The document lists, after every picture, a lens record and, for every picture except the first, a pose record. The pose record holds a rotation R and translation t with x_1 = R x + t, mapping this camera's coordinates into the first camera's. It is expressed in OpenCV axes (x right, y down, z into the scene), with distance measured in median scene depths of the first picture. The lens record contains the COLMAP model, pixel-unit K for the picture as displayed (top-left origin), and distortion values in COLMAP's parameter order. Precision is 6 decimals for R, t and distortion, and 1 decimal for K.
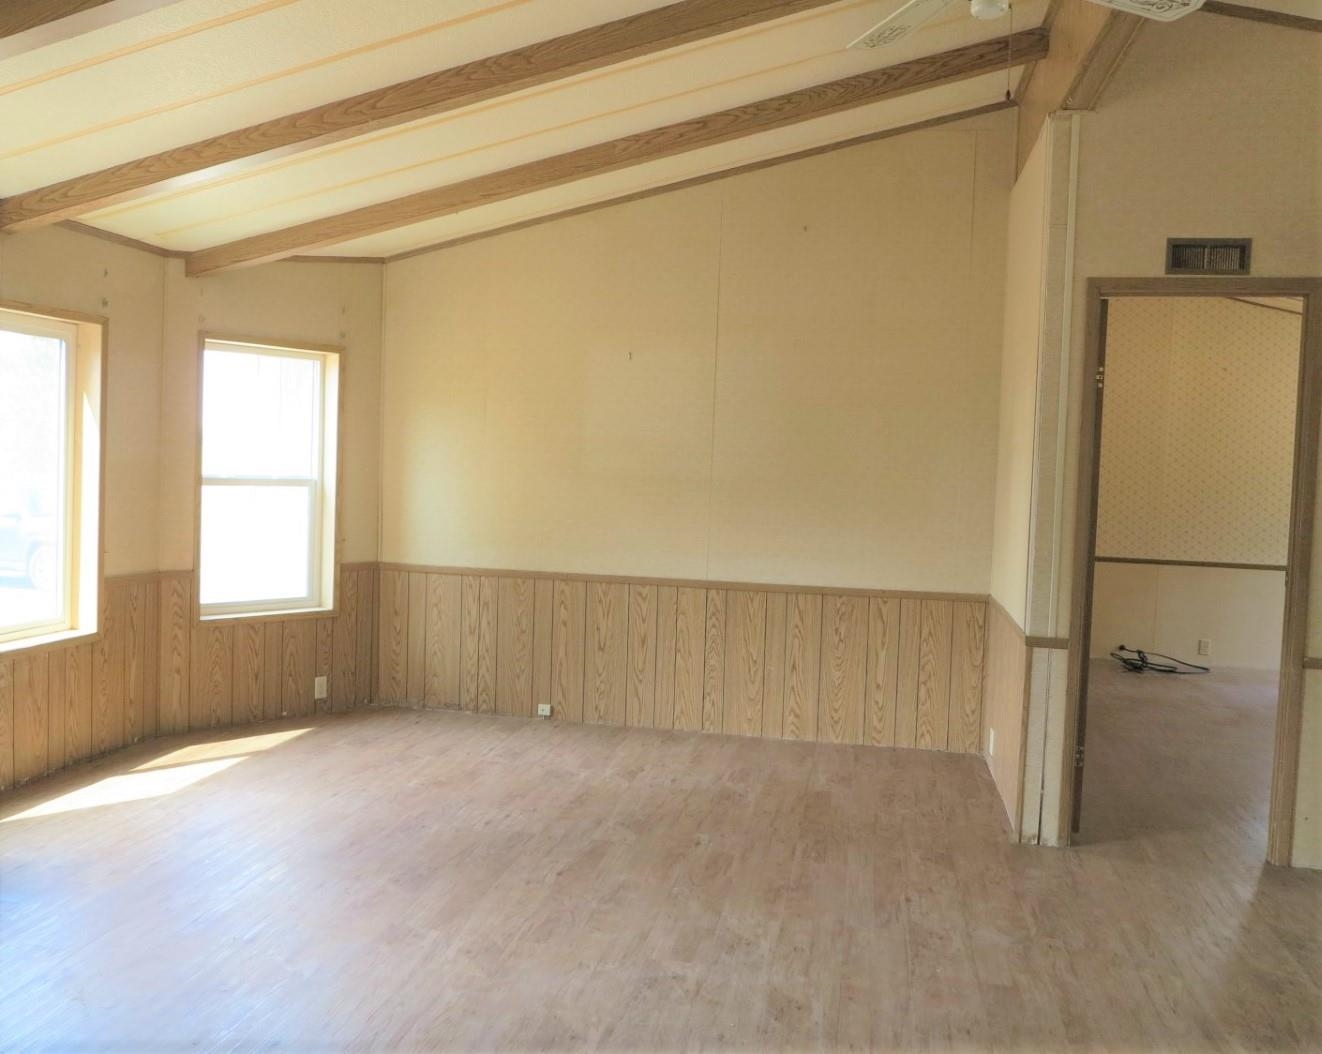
lens RADIAL K [[1186.5, 0, 624.4], [0, 1186.5, 520.1], [0, 0, 1]] dist [-0.033598, -0.000013]
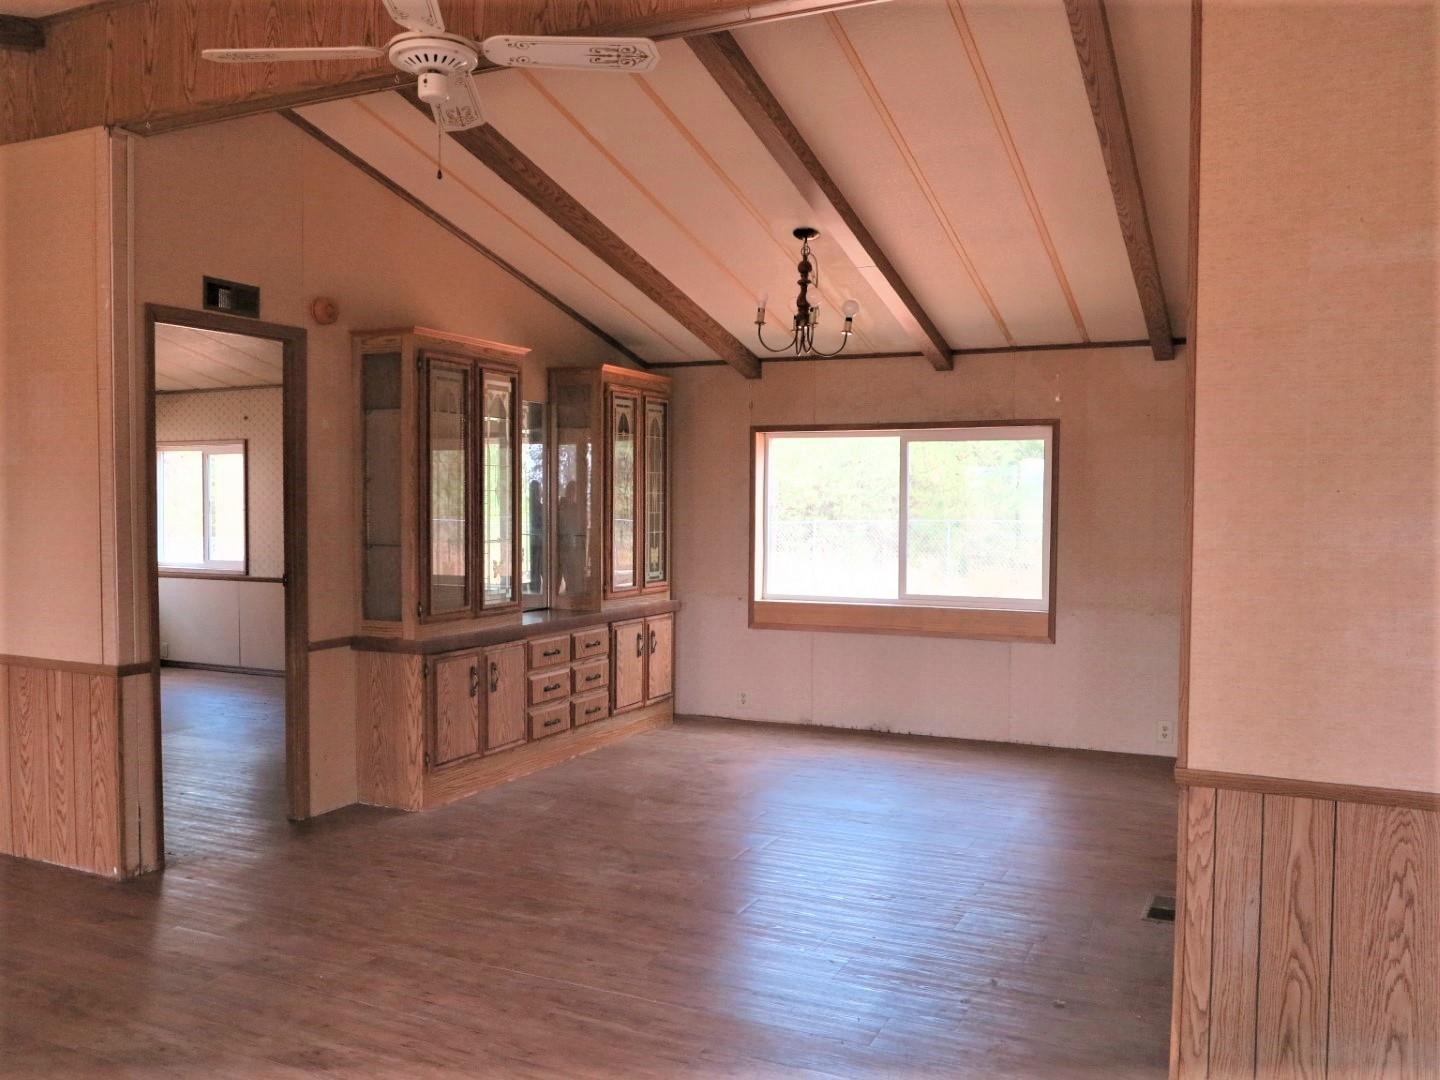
lens RADIAL K [[1184.9, 0, 694.6], [0, 1184.9, 544.5], [0, 0, 1]] dist [-0.049355, 0.026541]
pose [[0.230875, -0.071366, 0.970363, -0.448604], [0.053844, 0.996715, 0.060493, -0.032301], [-0.971493, 0.038282, 0.233959, 0.292319]]
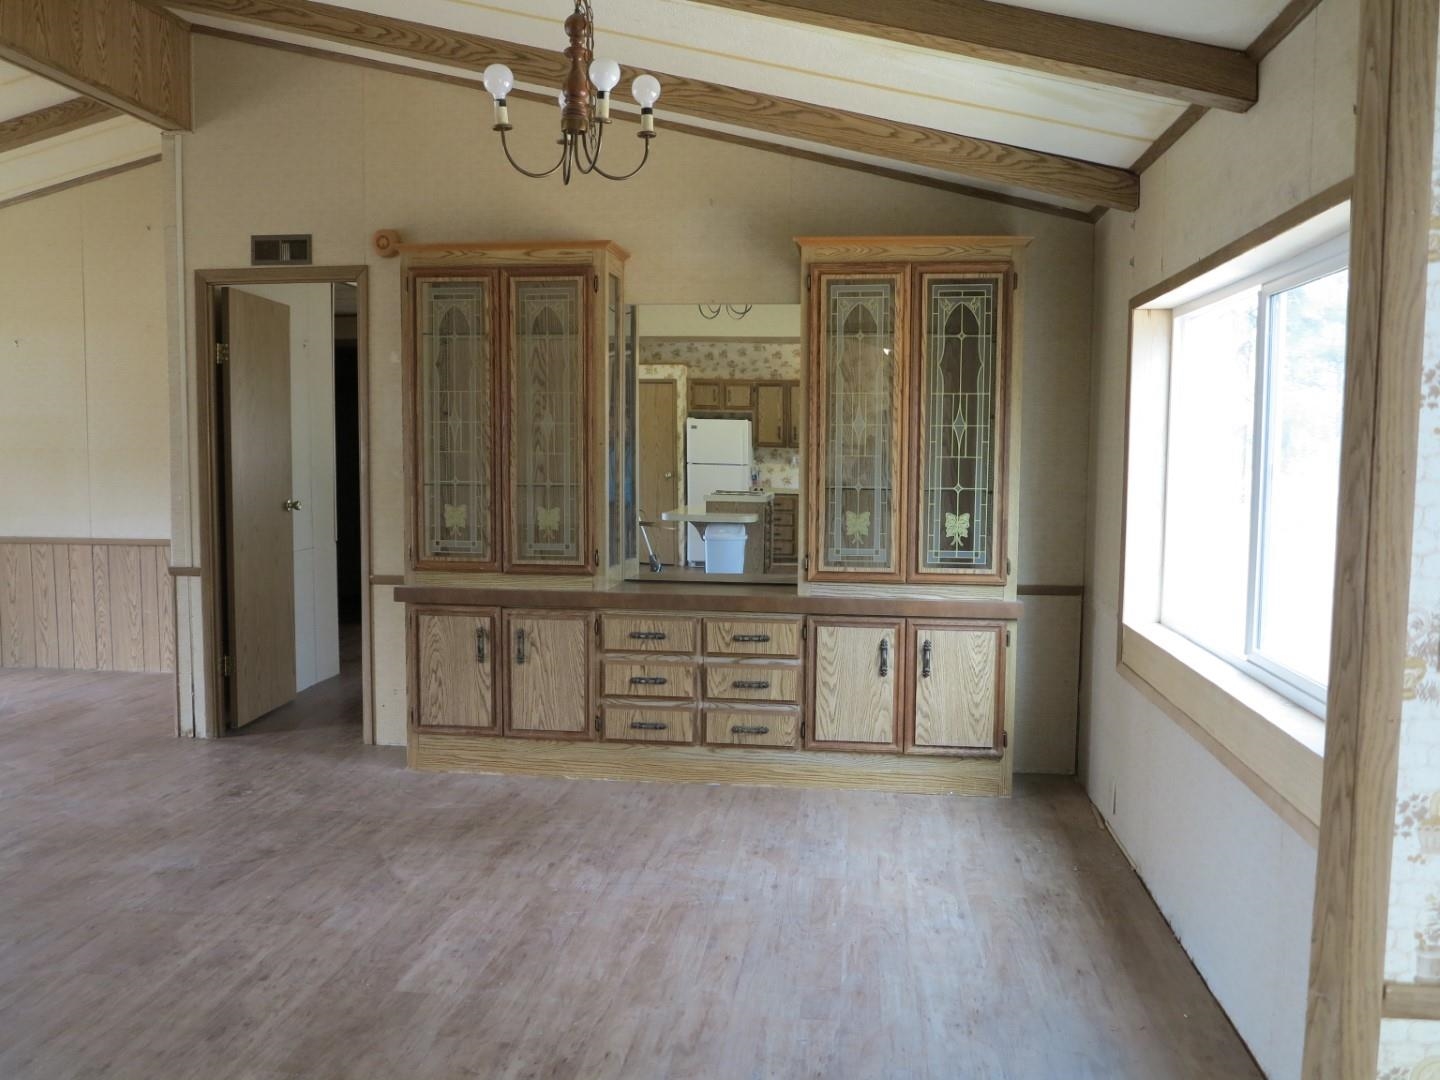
lens RADIAL K [[1184.9, 0, 720.8], [0, 1184.9, 540.9], [0, 0, 1]] dist [-0.049355, 0.026541]
pose [[0.995059, -0.036416, 0.092364, 0.746825], [0.033306, 0.998832, 0.034996, 0.045058], [-0.093531, -0.031747, 0.995110, -0.240682]]
